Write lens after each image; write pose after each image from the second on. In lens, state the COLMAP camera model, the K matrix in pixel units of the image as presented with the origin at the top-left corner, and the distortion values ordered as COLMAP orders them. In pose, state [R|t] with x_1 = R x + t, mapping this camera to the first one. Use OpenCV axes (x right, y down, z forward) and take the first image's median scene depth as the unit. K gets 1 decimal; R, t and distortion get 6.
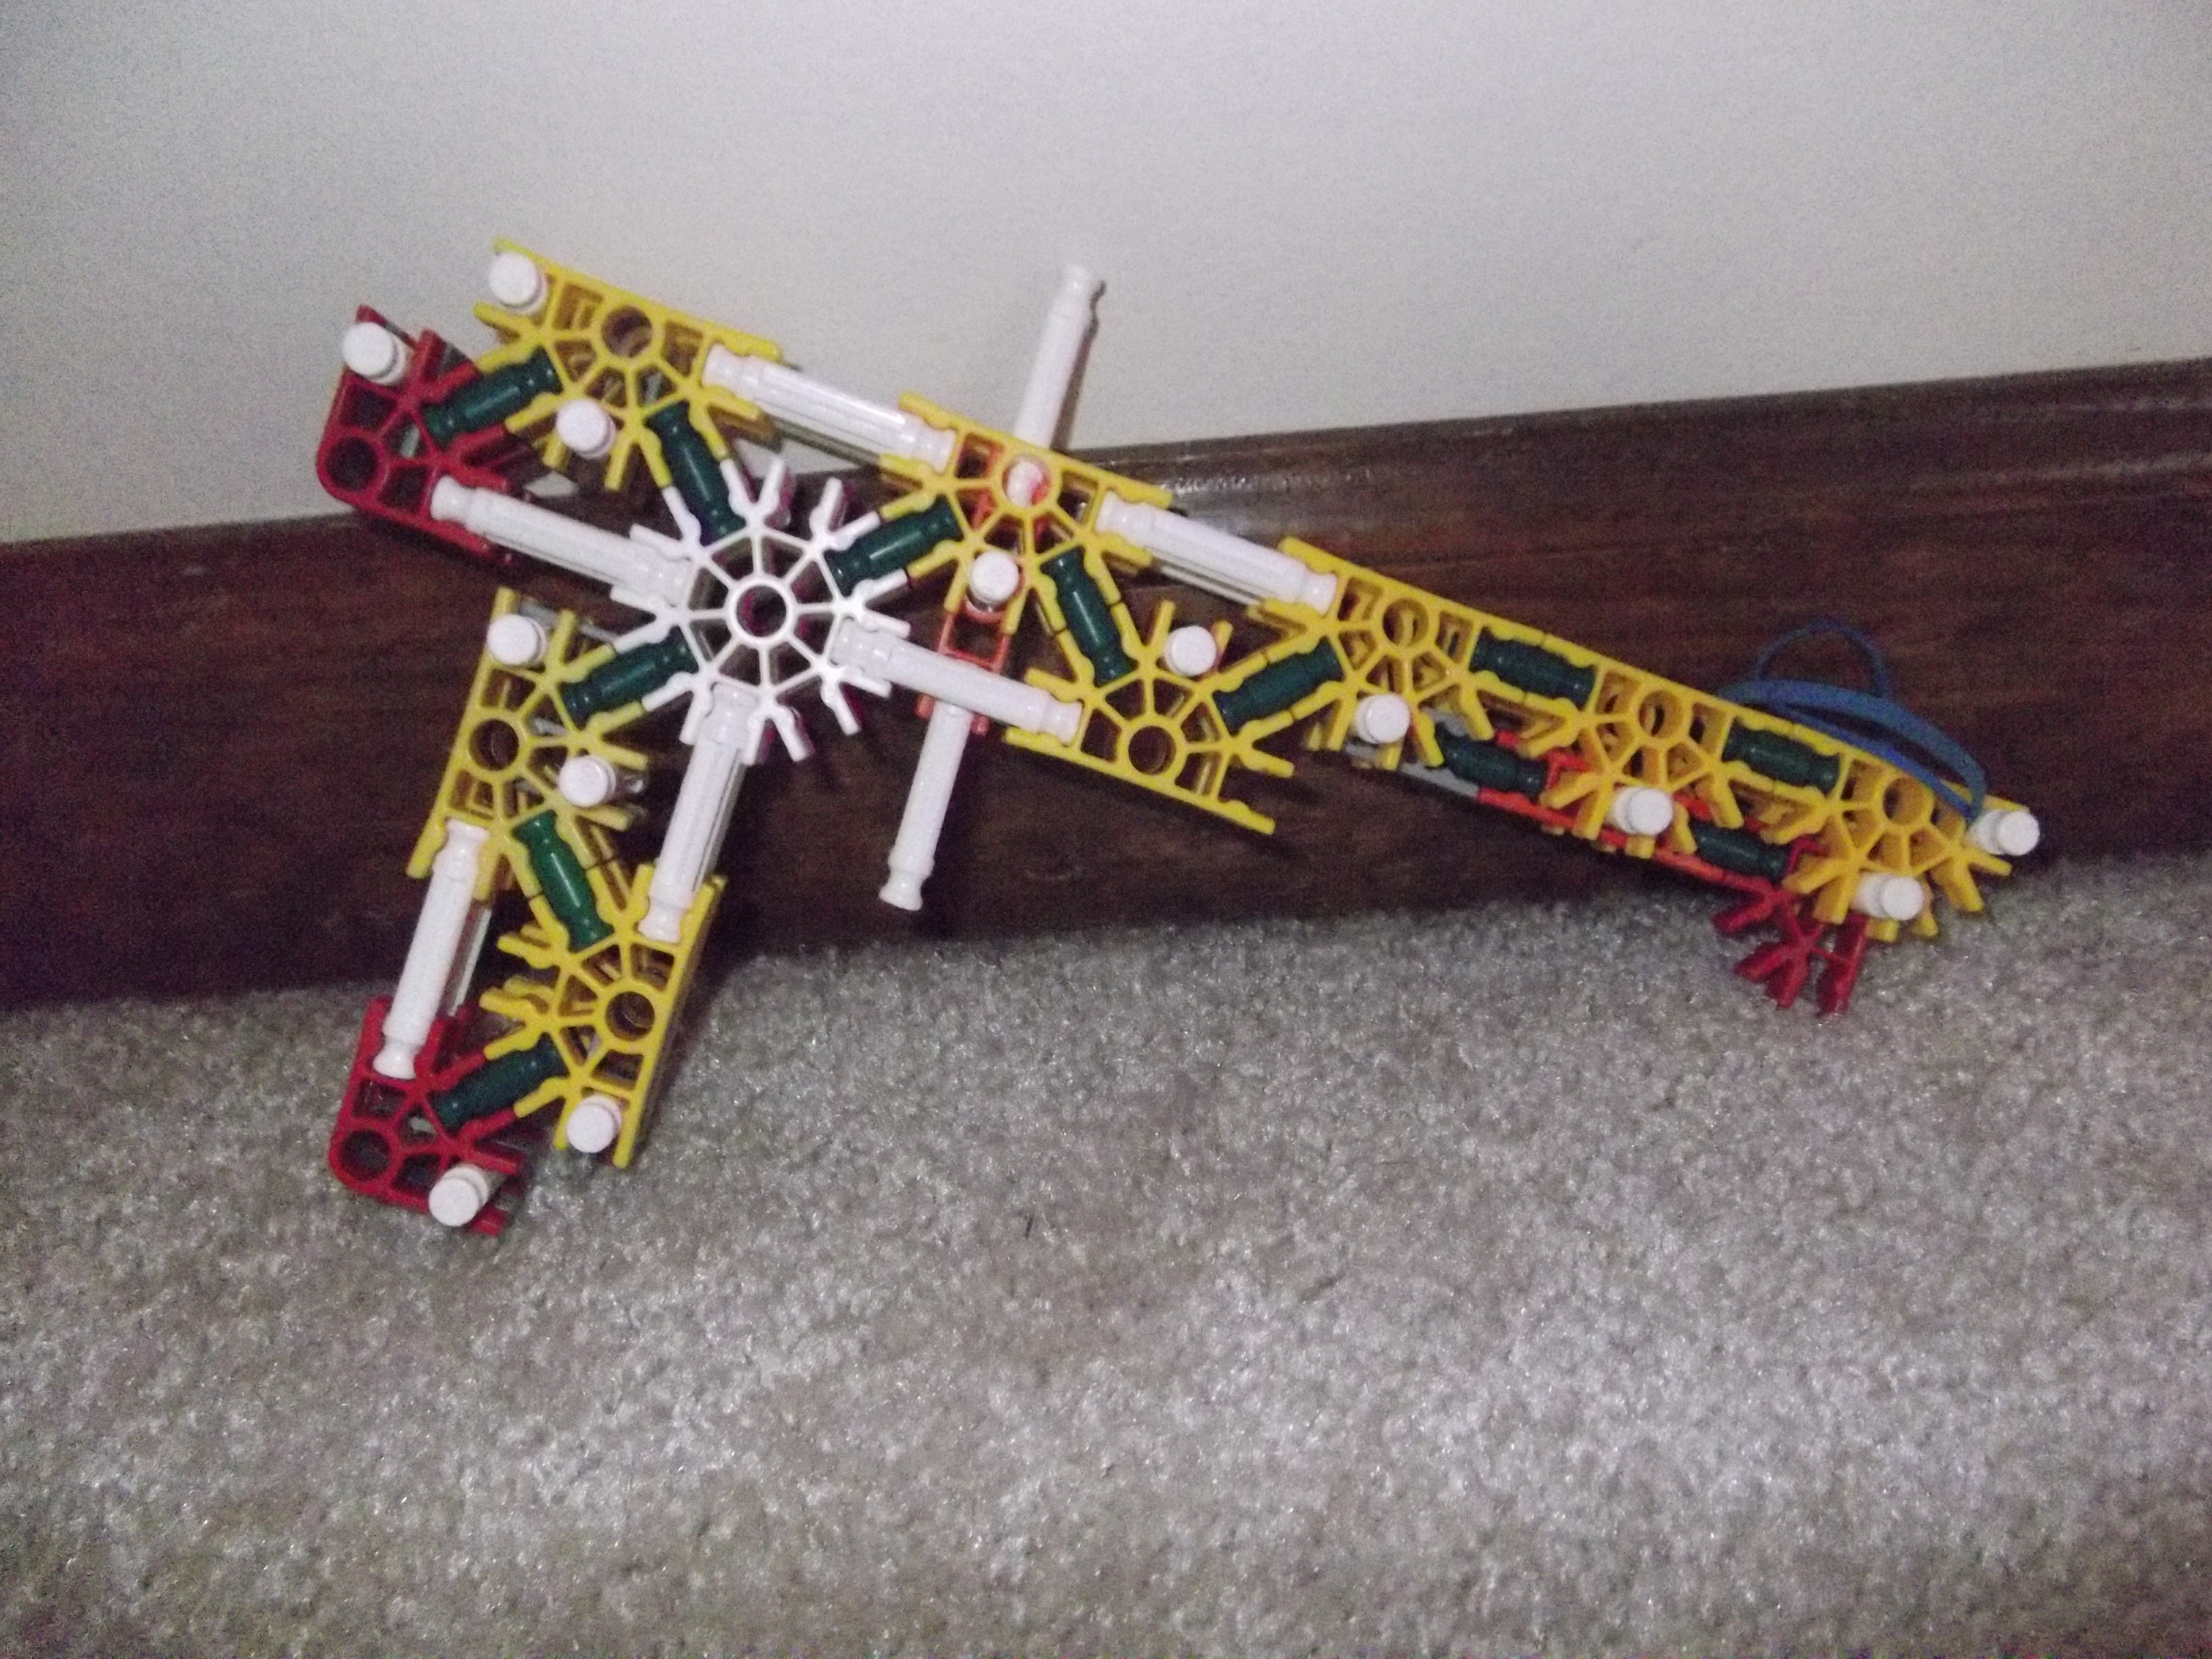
lens RADIAL K [[1887.0, 0, 1096.6], [0, 1887.0, 864.2], [0, 0, 1]] dist [-0.048277, 0.064810]
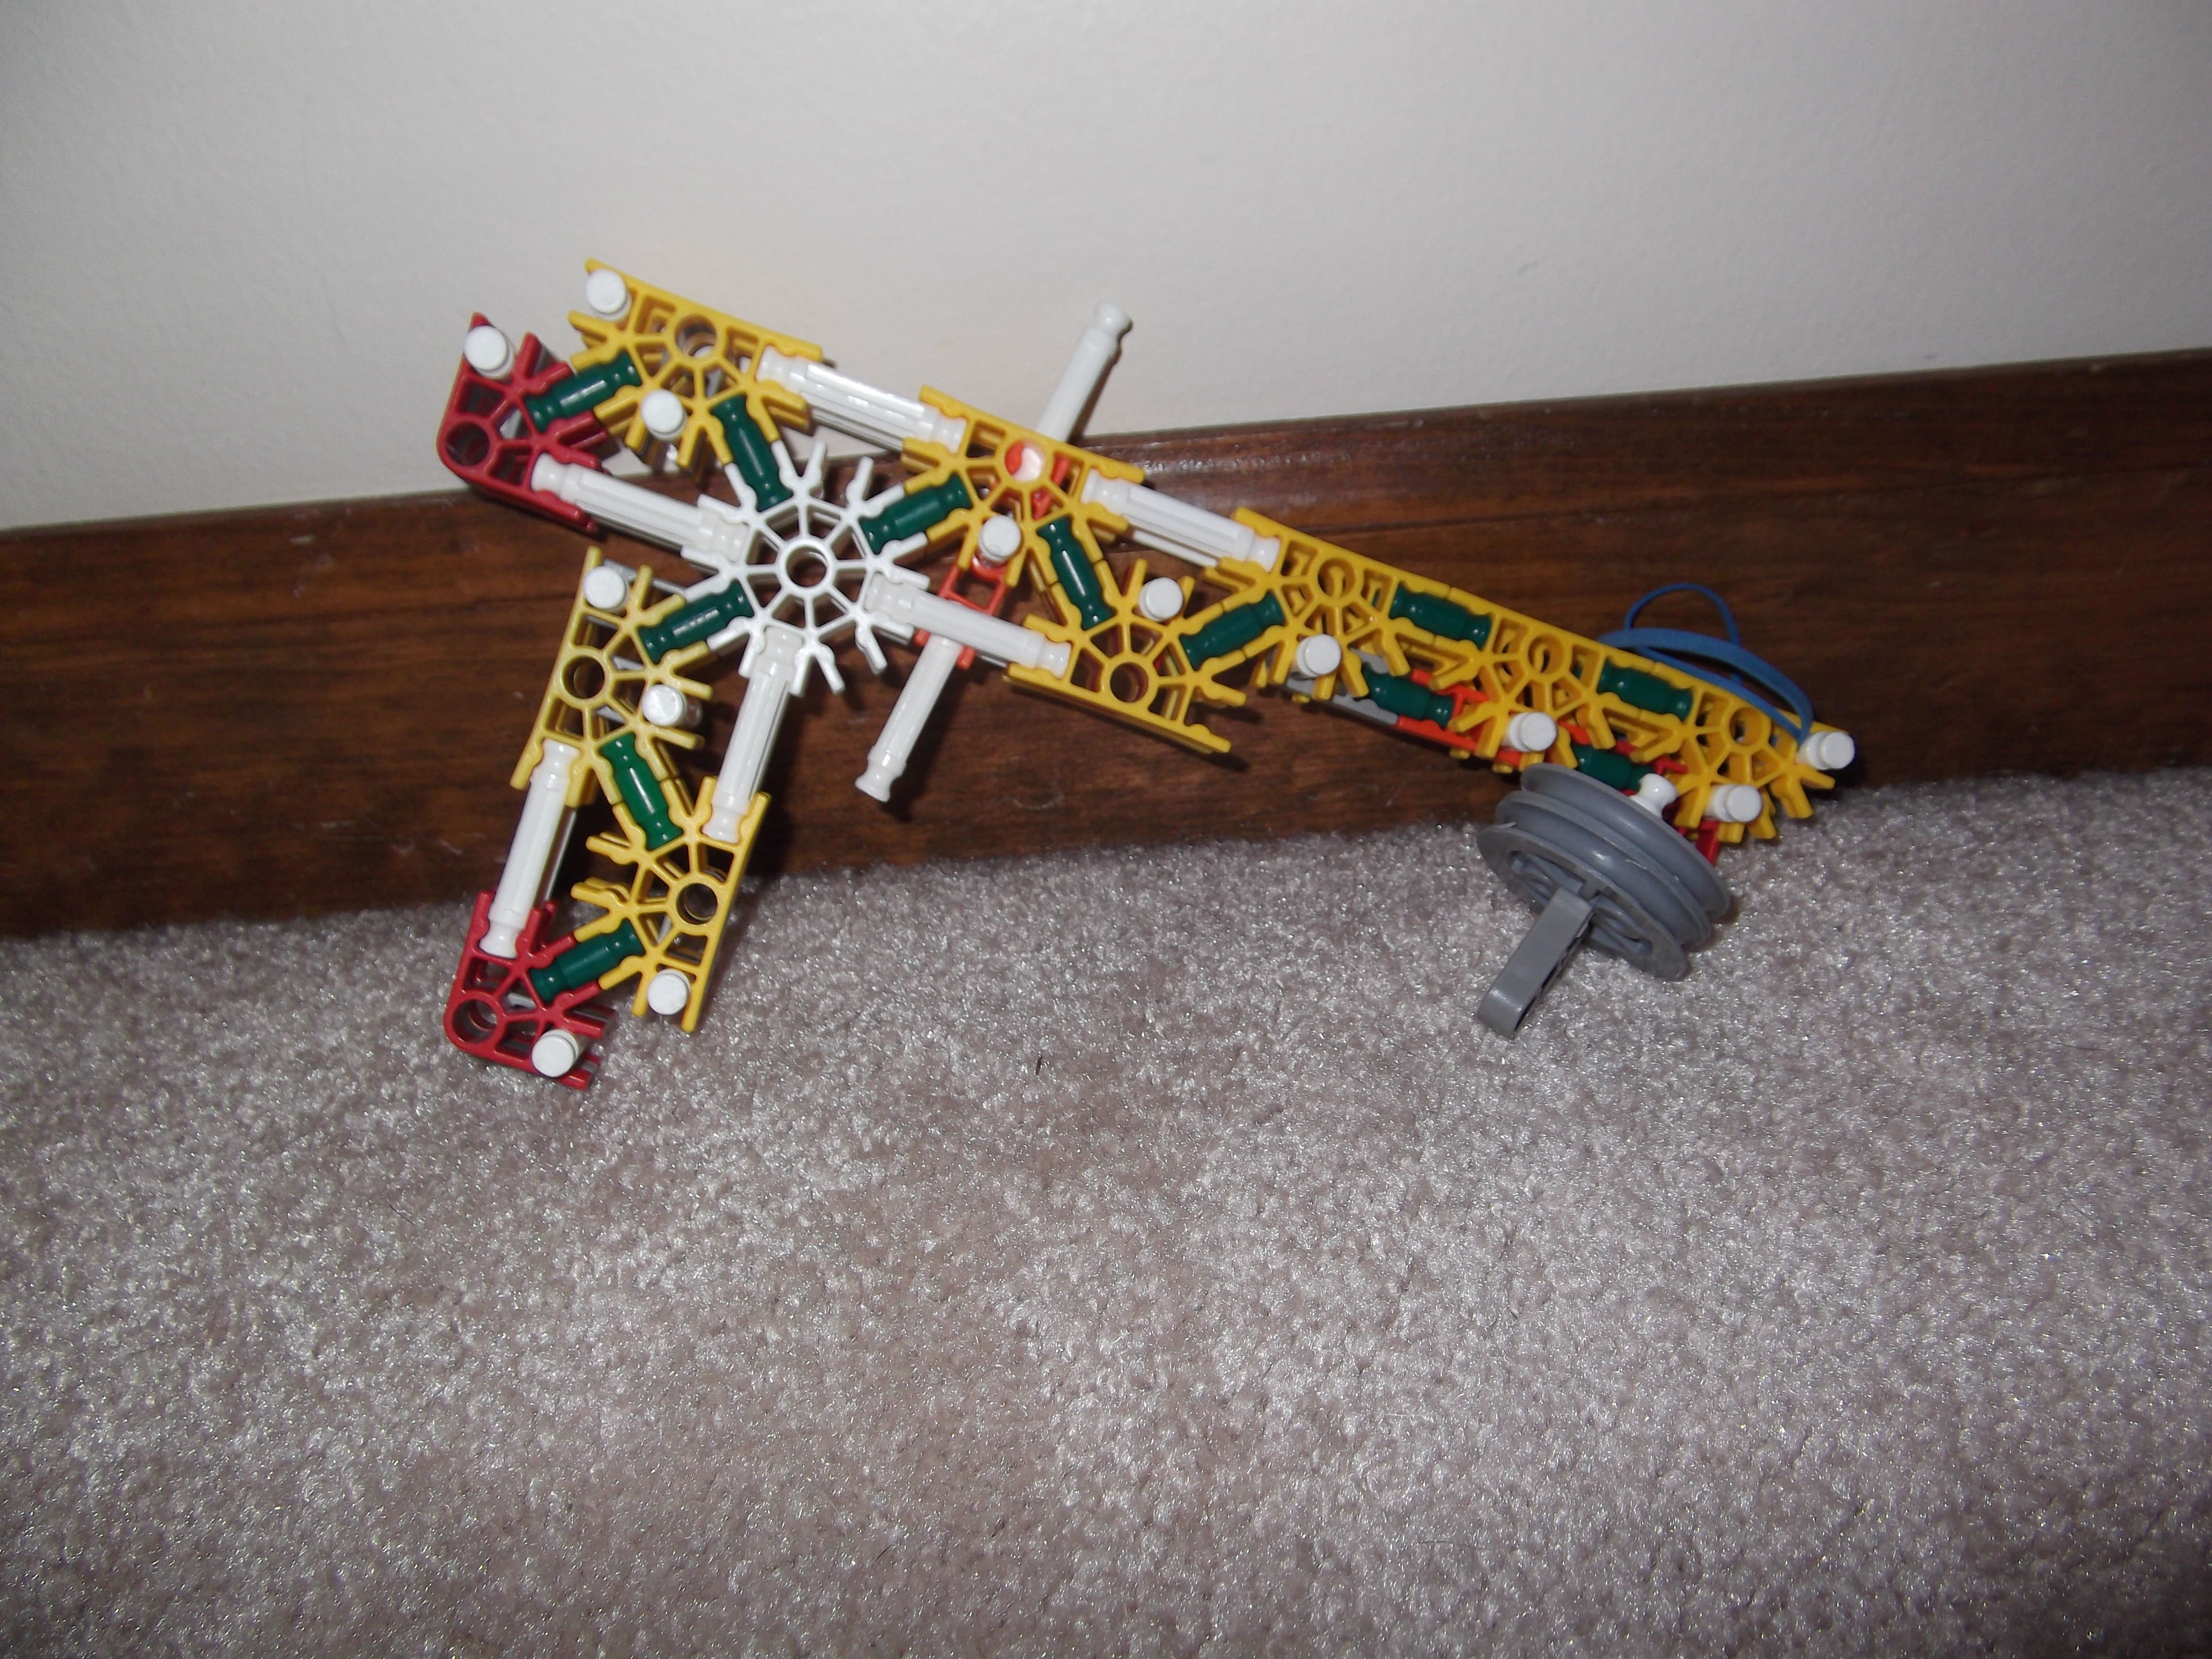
lens RADIAL K [[1797.6, 0, 1103.4], [0, 1797.6, 833.9], [0, 0, 1]] dist [-0.044773, 0.066433]
pose [[0.999492, -0.004206, 0.031593, -0.023842], [0.004554, 0.999930, -0.010933, 0.049597], [-0.031545, 0.011072, 0.999441, -0.153928]]
